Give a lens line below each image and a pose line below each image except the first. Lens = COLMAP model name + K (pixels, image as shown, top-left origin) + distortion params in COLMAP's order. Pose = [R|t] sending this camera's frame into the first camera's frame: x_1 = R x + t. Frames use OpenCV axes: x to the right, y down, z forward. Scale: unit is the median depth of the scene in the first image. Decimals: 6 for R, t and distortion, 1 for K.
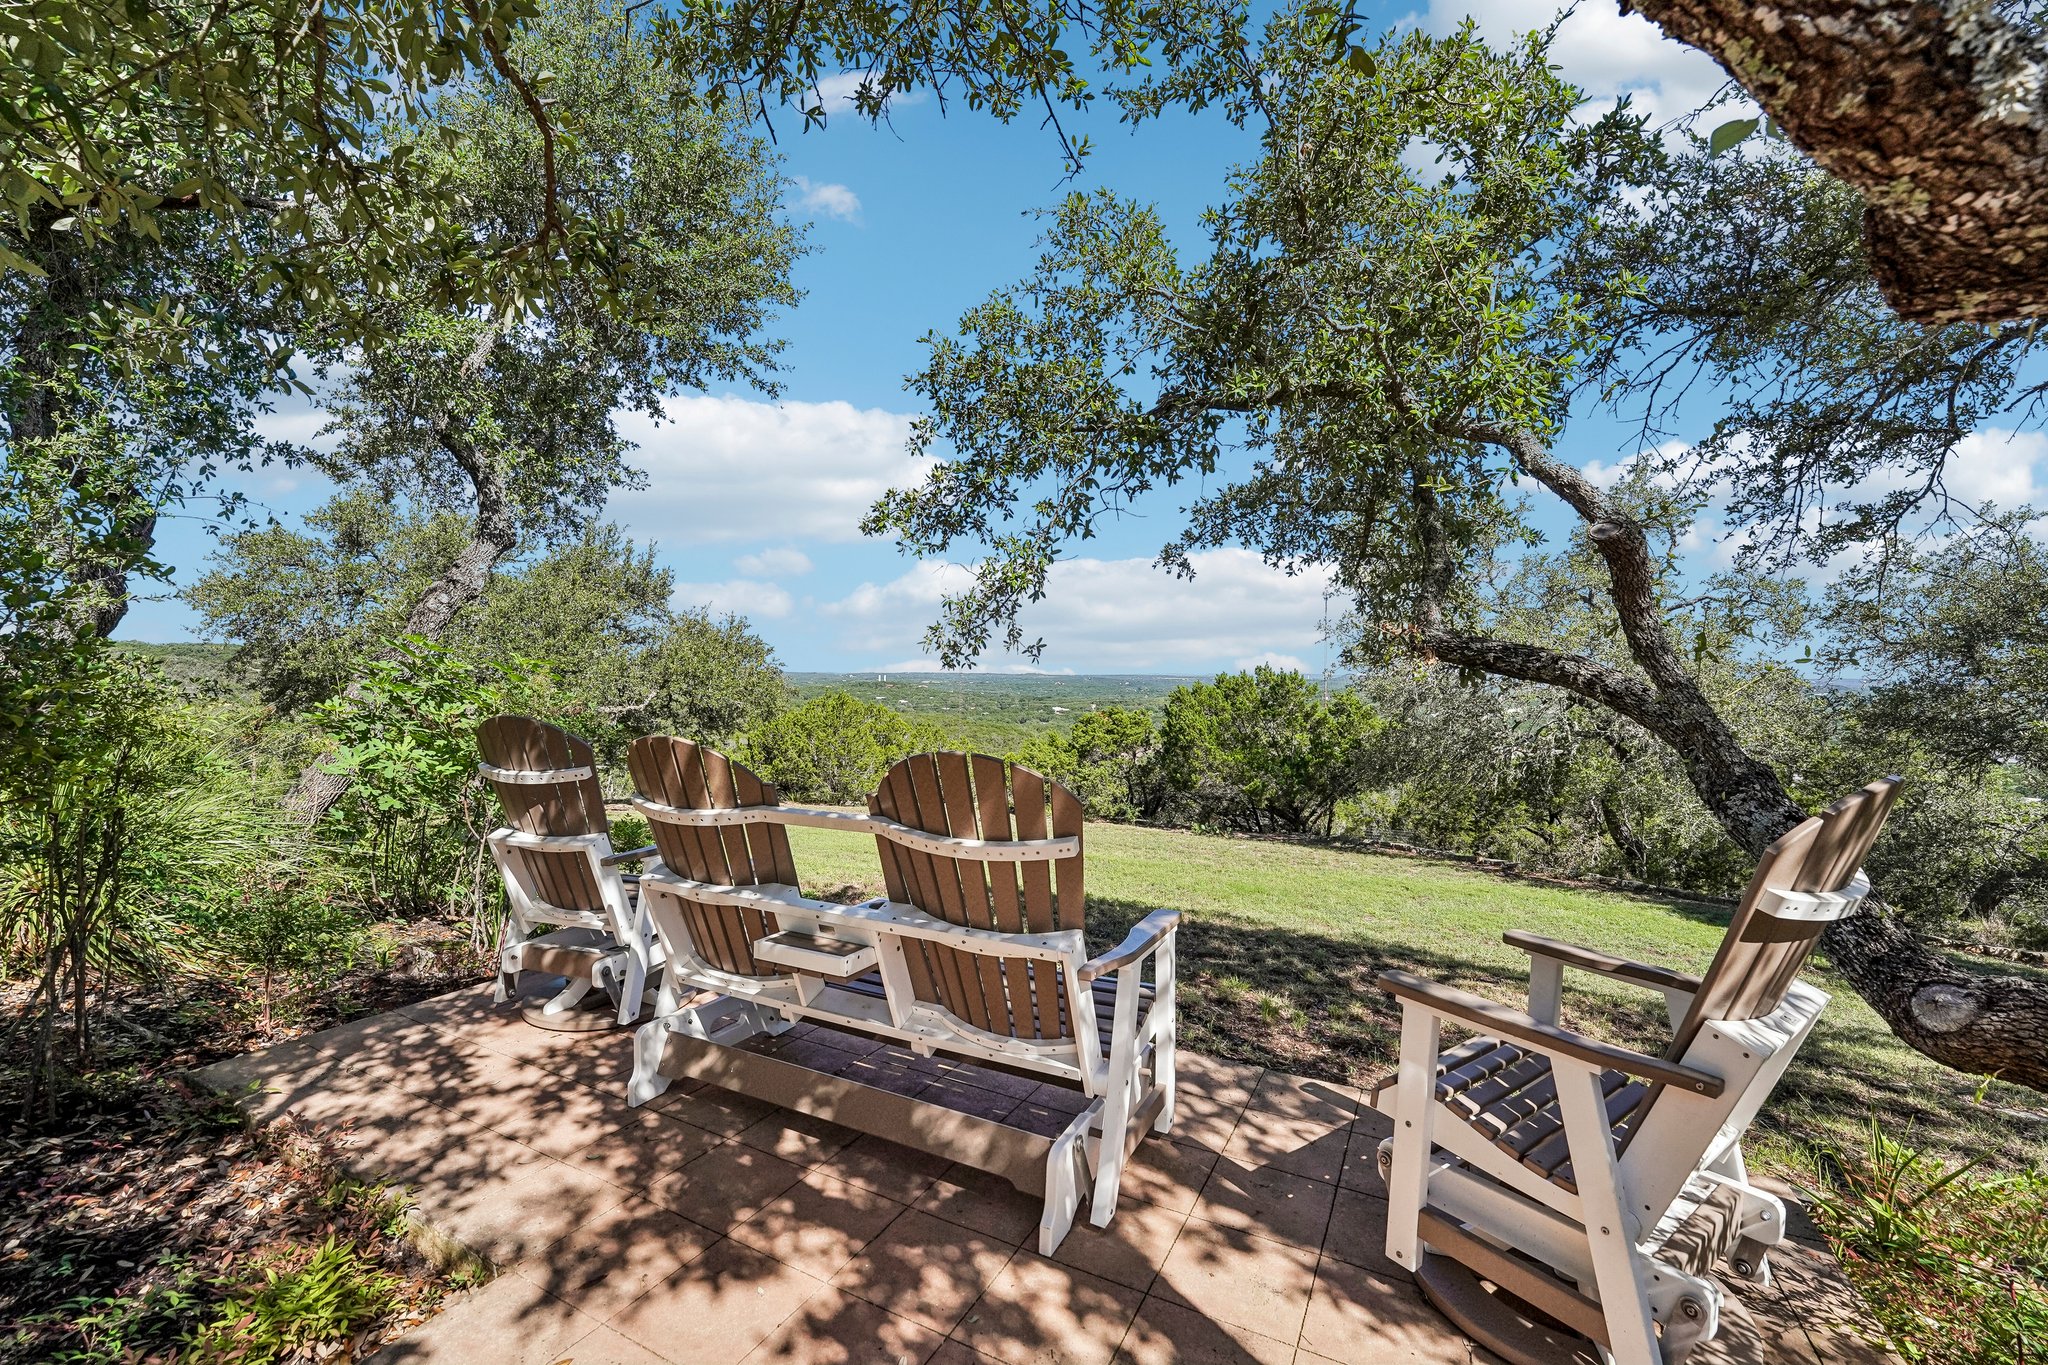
lens RADIAL K [[850.5, 0, 1024.1], [0, 850.5, 683.5], [0, 0, 1]] dist [-0.020958, -0.000460]
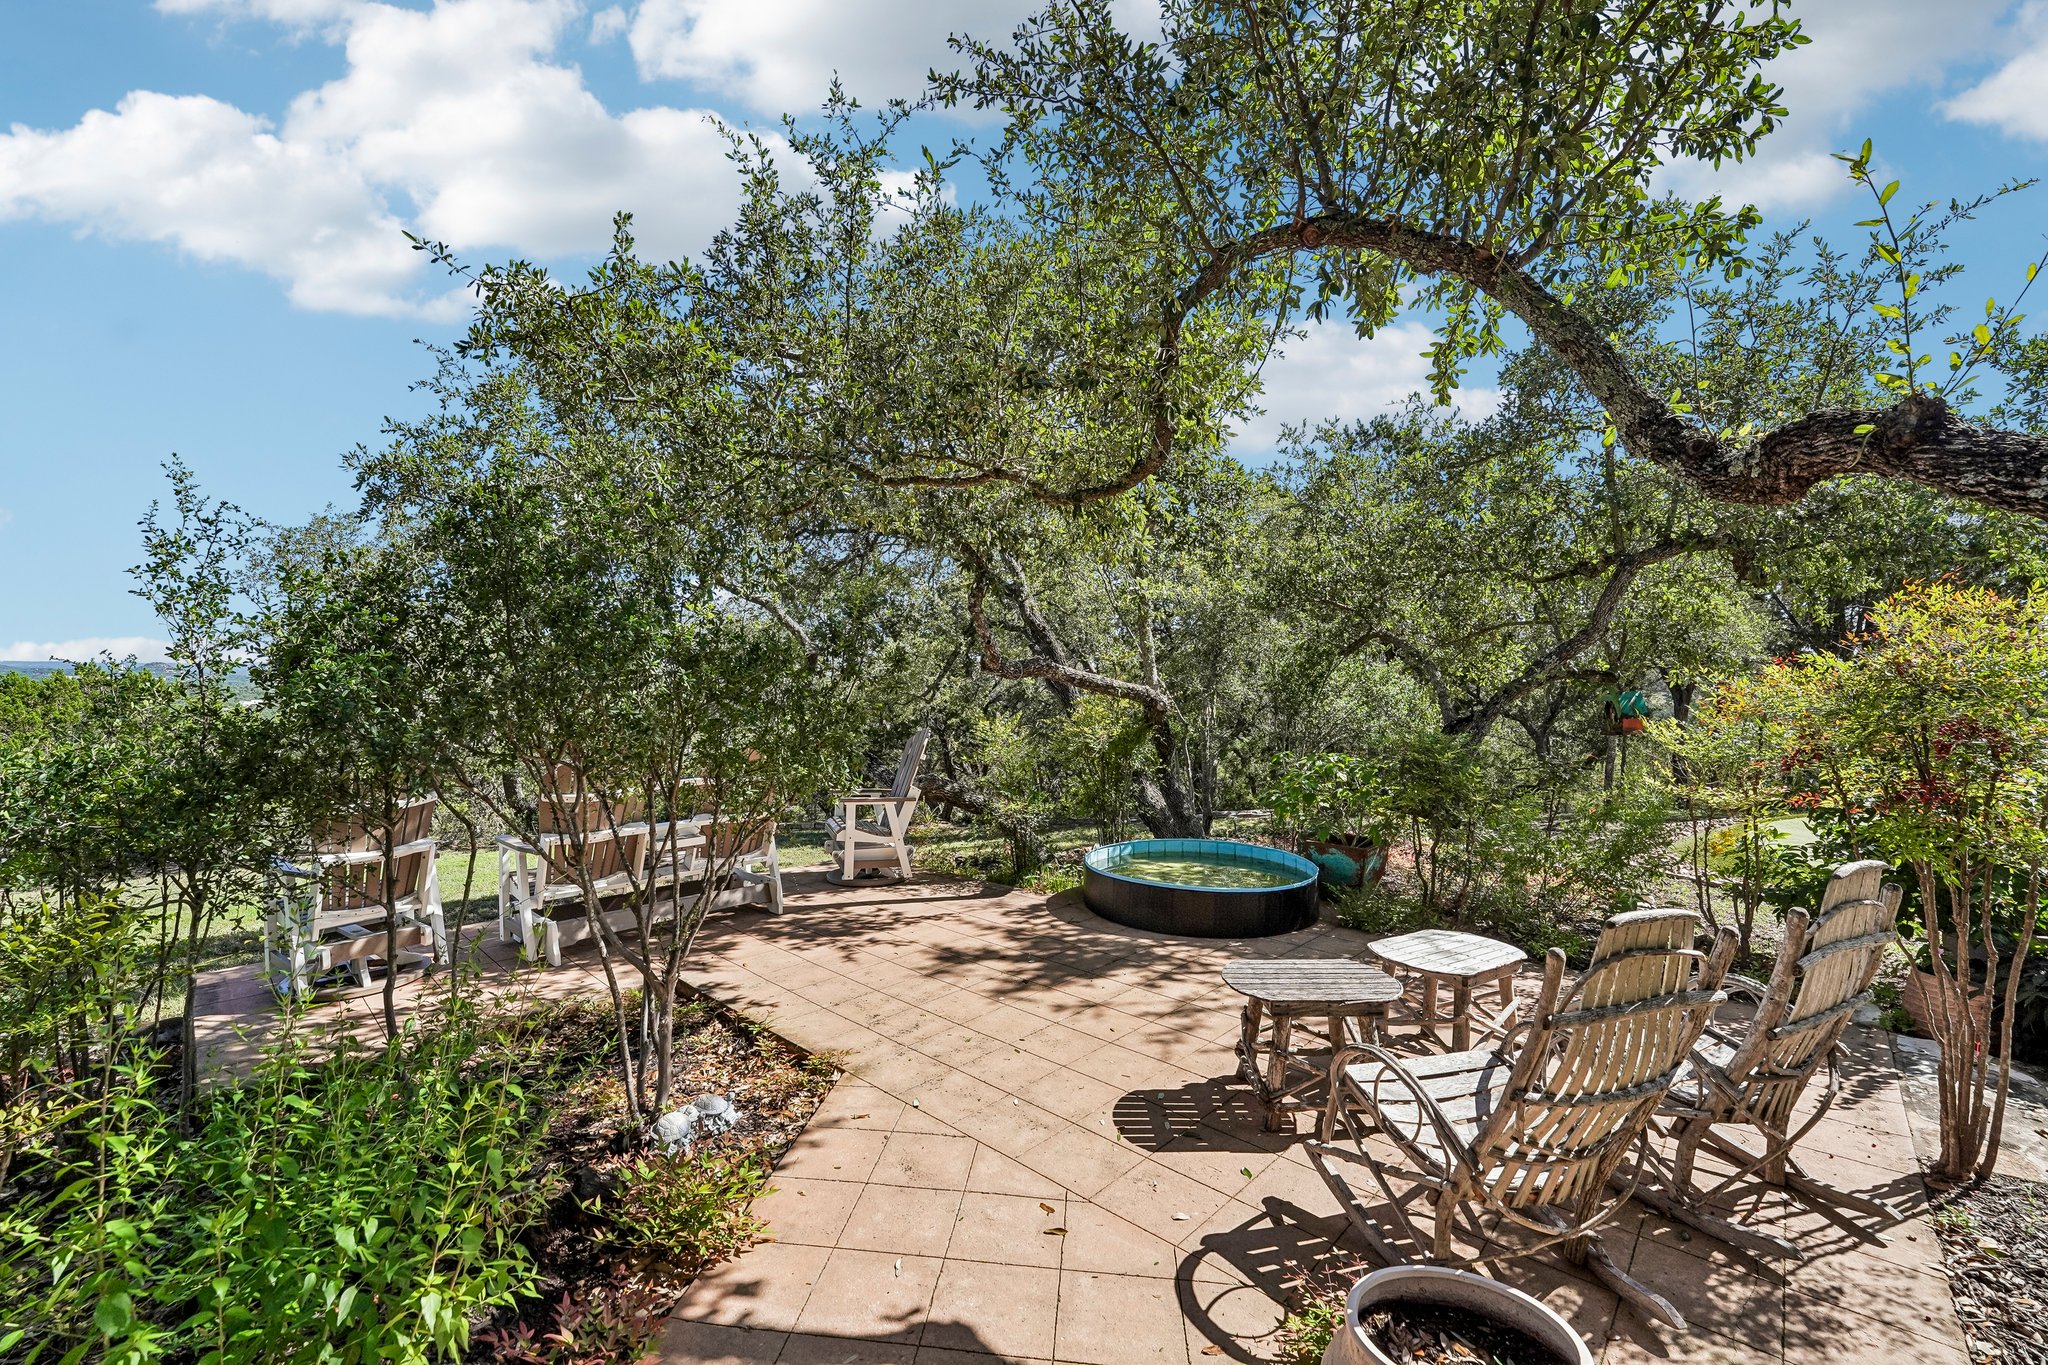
lens RADIAL K [[850.5, 0, 1023.8], [0, 850.5, 678.0], [0, 0, 1]] dist [-0.020958, -0.000460]
pose [[0.259133, -0.007578, 0.965812, -2.775624], [-0.003664, 0.999954, 0.008829, -0.223735], [-0.965835, -0.005827, 0.259094, -0.674884]]
